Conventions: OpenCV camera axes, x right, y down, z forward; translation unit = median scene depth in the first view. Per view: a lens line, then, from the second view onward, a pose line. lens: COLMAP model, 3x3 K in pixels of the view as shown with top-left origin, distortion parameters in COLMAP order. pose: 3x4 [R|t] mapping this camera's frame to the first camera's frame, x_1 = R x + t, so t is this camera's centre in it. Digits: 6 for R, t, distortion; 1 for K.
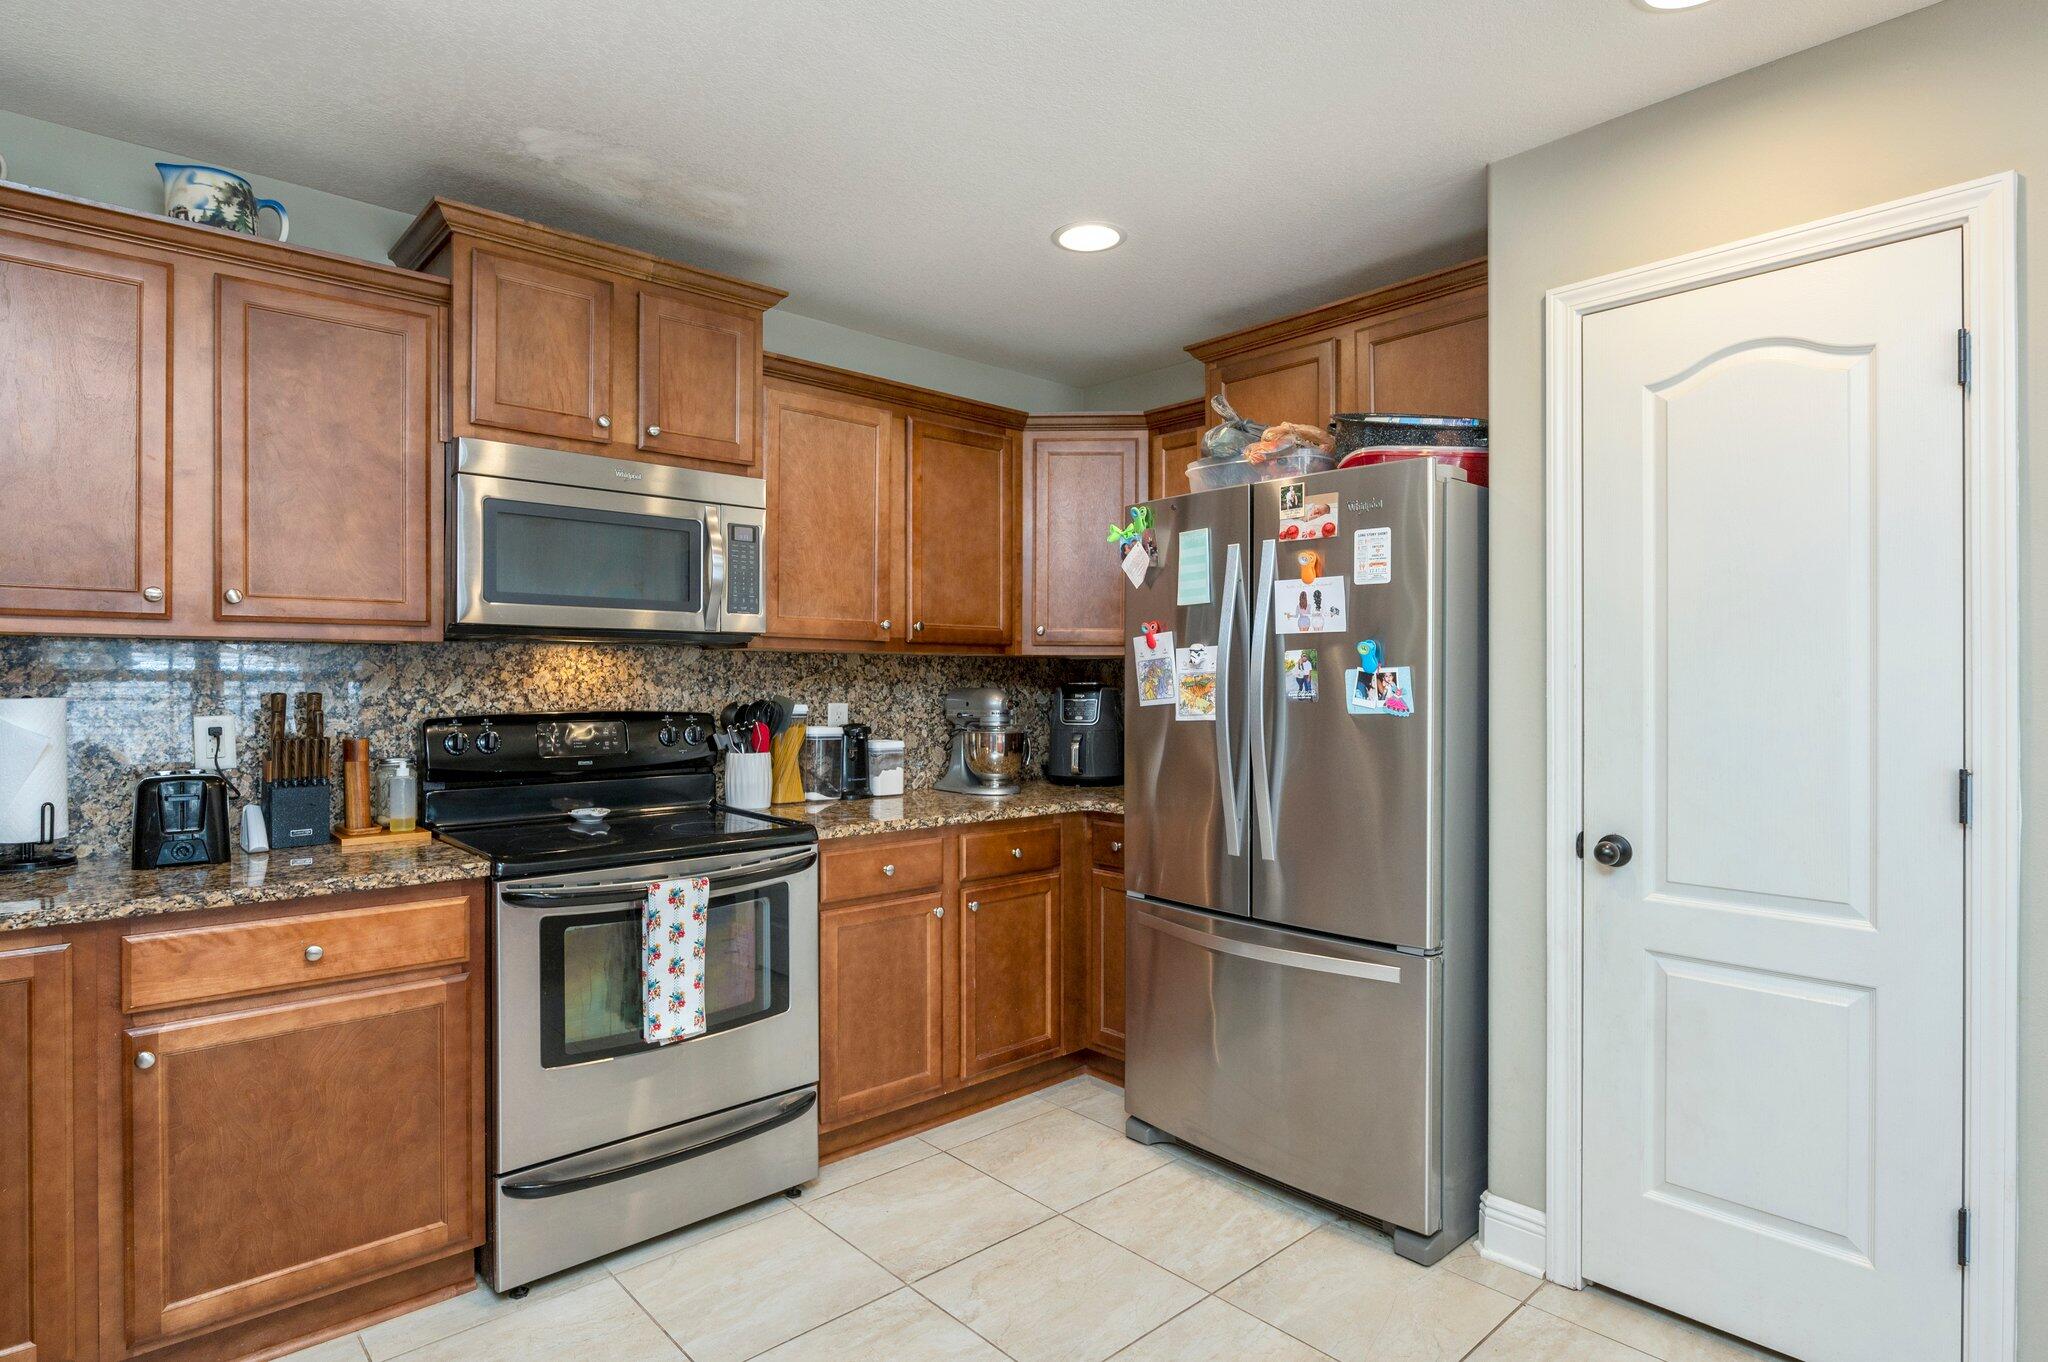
lens RADIAL K [[1072.8, 0, 1029.3], [0, 1072.8, 679.9], [0, 0, 1]] dist [0.002019, -0.001214]
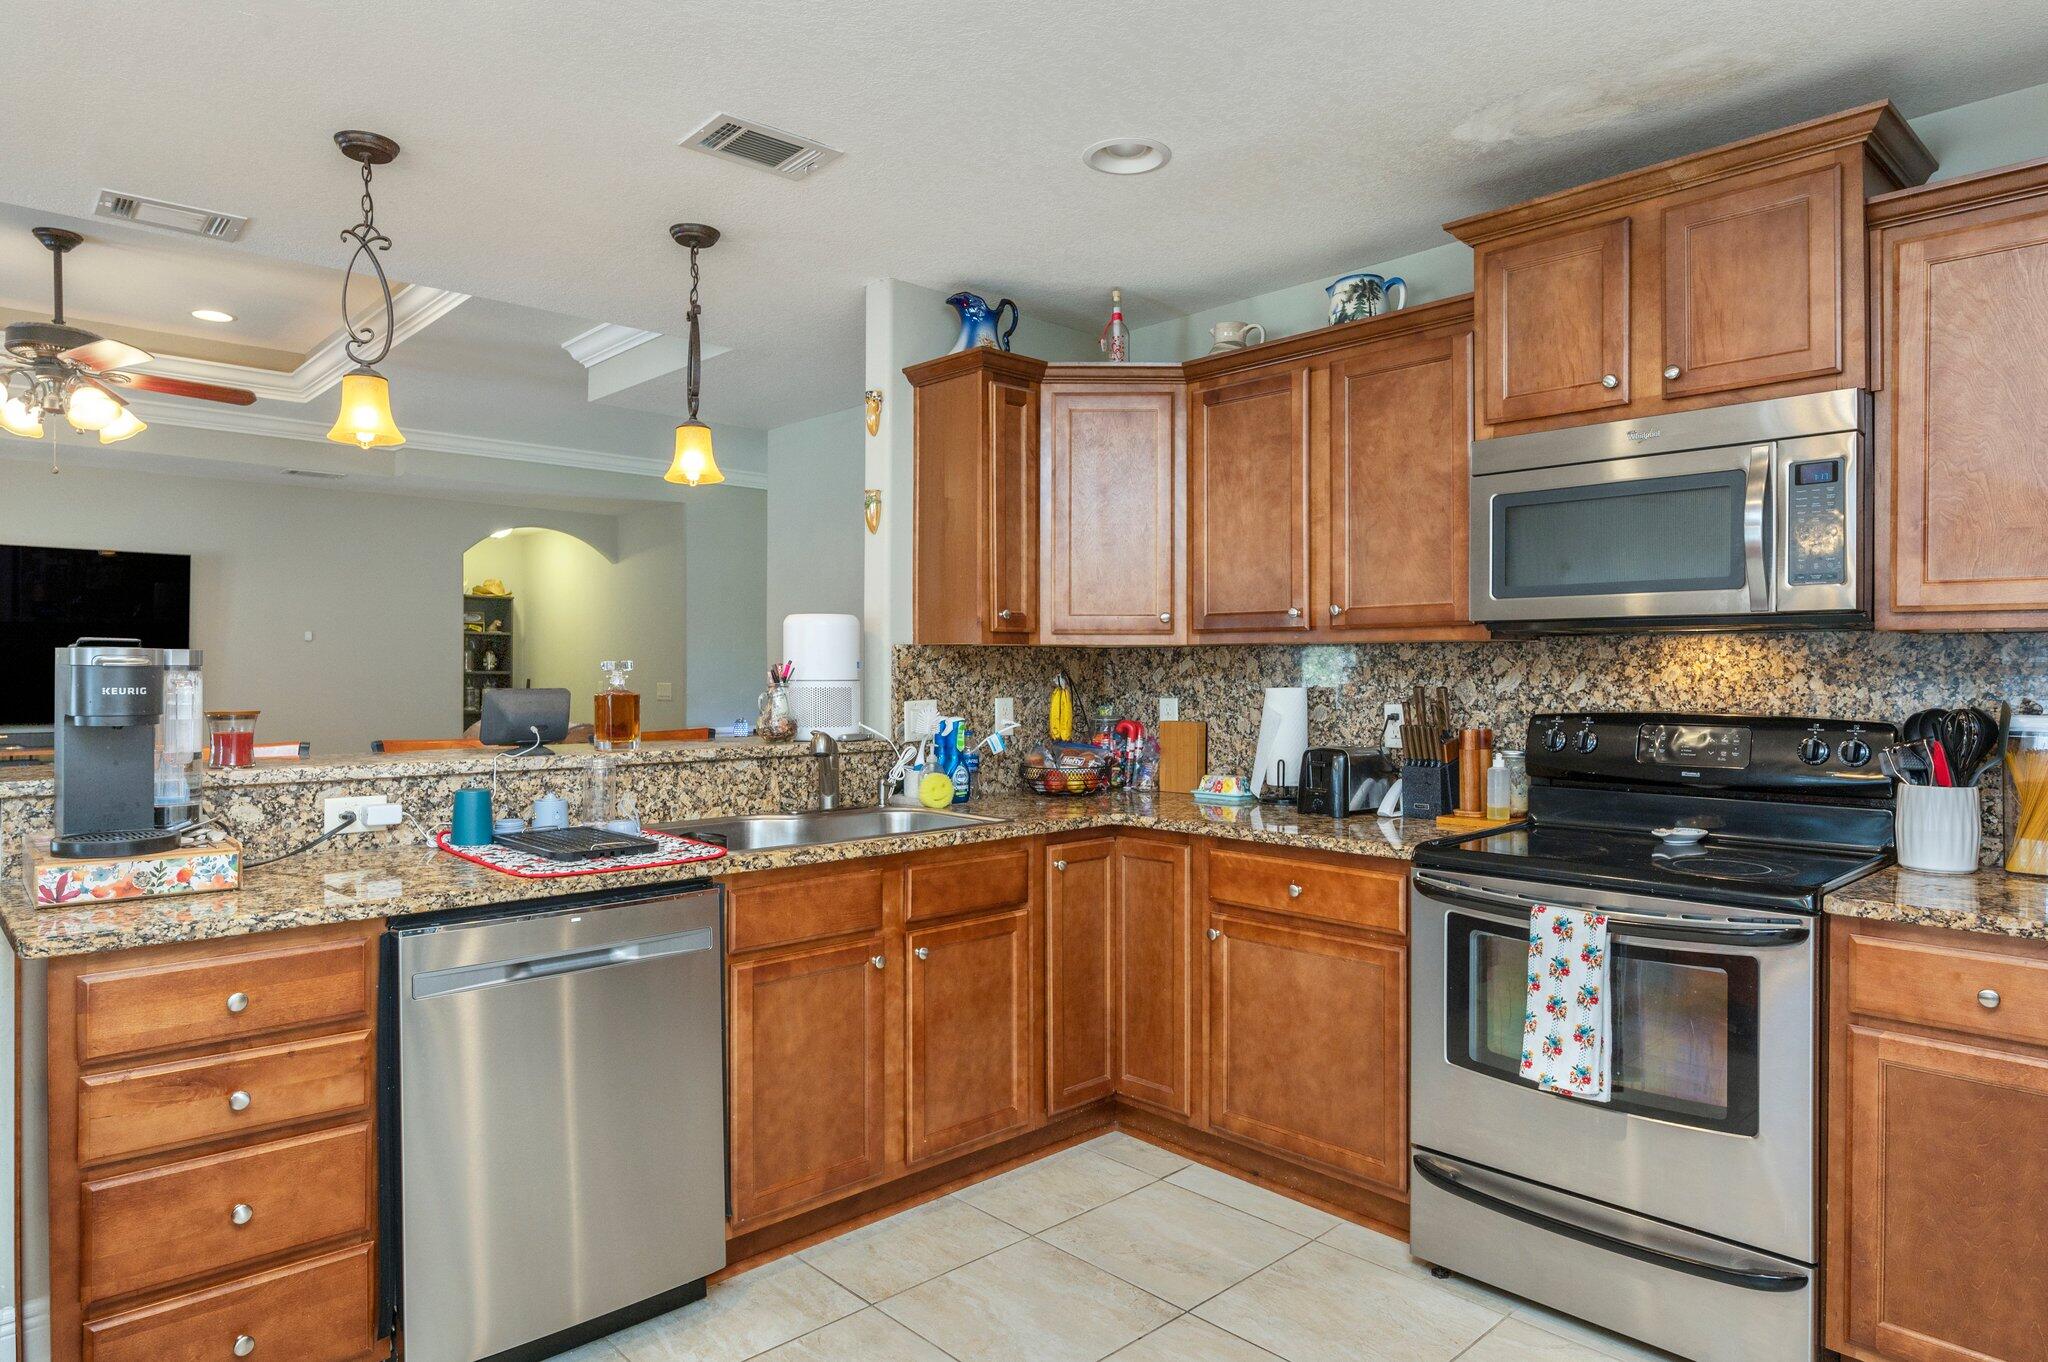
lens RADIAL K [[1200.4, 0, 1019.7], [0, 1200.4, 673.8], [0, 0, 1]] dist [-0.001437, 0.000528]
pose [[0.028184, 0.001114, -0.999602, 0.553458], [-0.000750, 0.999999, 0.001093, -0.002629], [0.999602, 0.000718, 0.028185, 0.473783]]
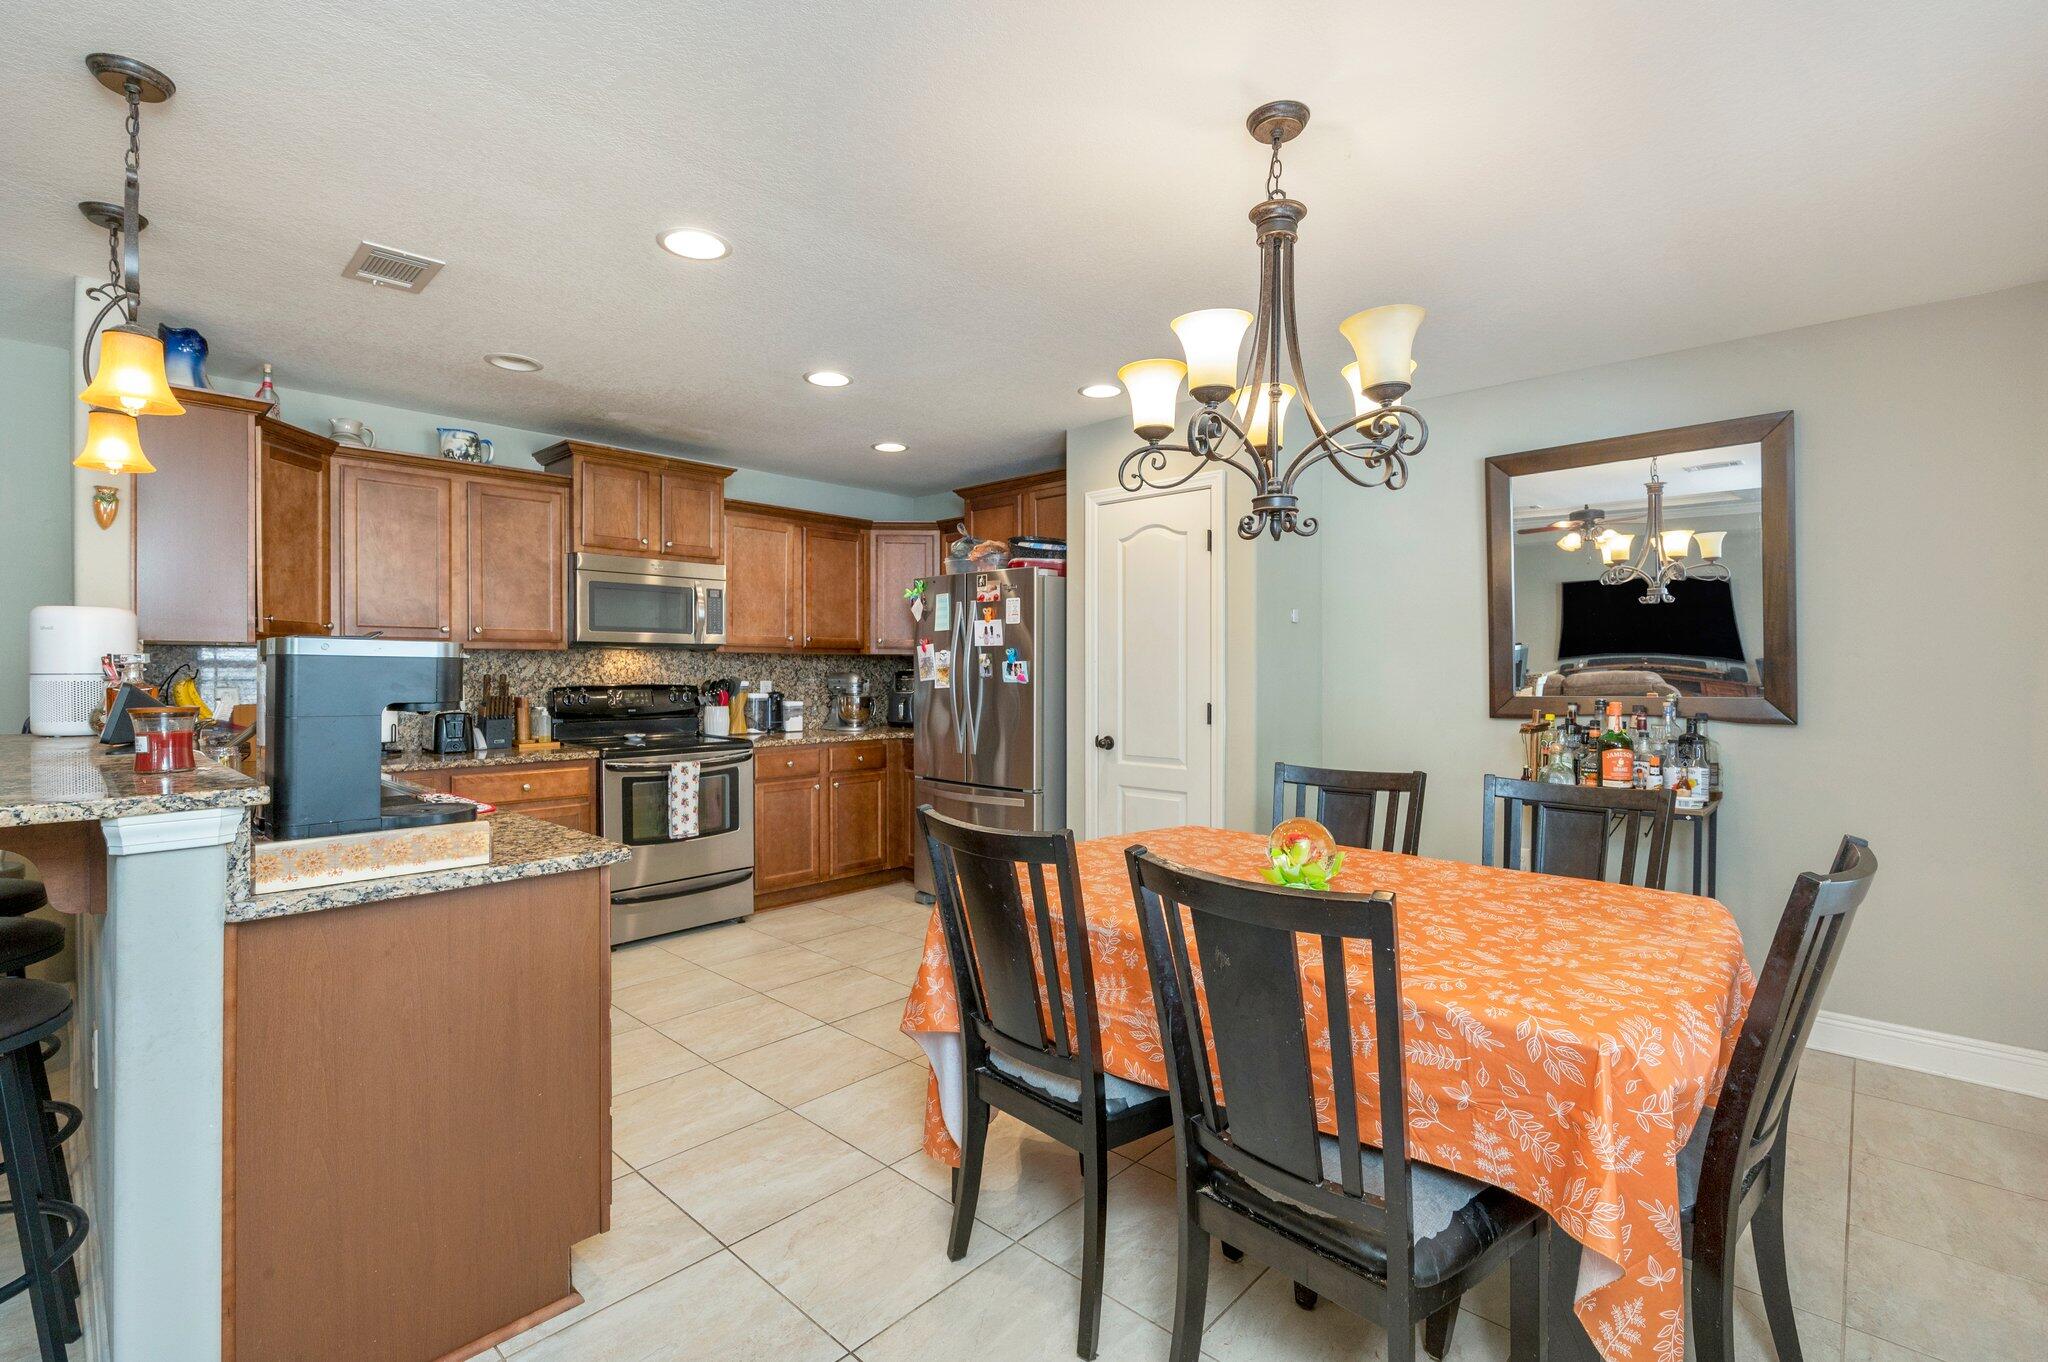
lens RADIAL K [[919.2, 0, 1018.6], [0, 919.2, 677.5], [0, 0, 1]] dist [0.004790, 0.000045]
pose [[0.997353, -0.001484, 0.072696, 0.177300], [0.000764, 0.999950, 0.009944, 0.001143], [-0.072707, -0.009862, 0.997305, -0.768383]]
